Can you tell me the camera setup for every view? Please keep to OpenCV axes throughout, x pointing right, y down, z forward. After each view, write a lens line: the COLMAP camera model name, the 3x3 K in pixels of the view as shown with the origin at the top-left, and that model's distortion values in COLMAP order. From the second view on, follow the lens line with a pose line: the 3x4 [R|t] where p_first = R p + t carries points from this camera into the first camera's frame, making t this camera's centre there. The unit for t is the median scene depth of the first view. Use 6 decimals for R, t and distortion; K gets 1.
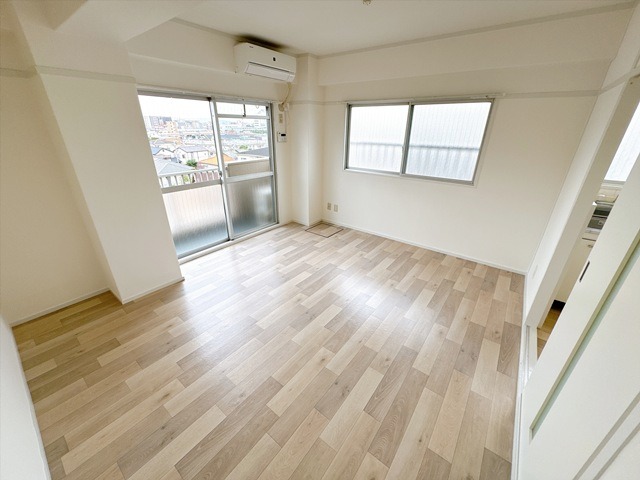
lens RADIAL K [[255.7, 0, 320.5], [0, 255.7, 238.7], [0, 0, 1]] dist [0.000928, 0.000181]
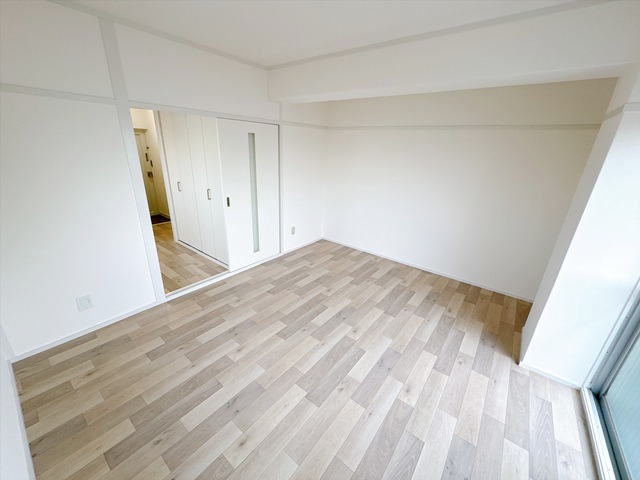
lens RADIAL K [[255.7, 0, 320.5], [0, 255.7, 238.7], [0, 0, 1]] dist [0.000928, 0.000181]
pose [[-0.998408, -0.054439, -0.014749, 0.060223], [-0.049592, 0.722763, 0.689314, -0.514901], [-0.026865, 0.688948, -0.724313, 1.141469]]
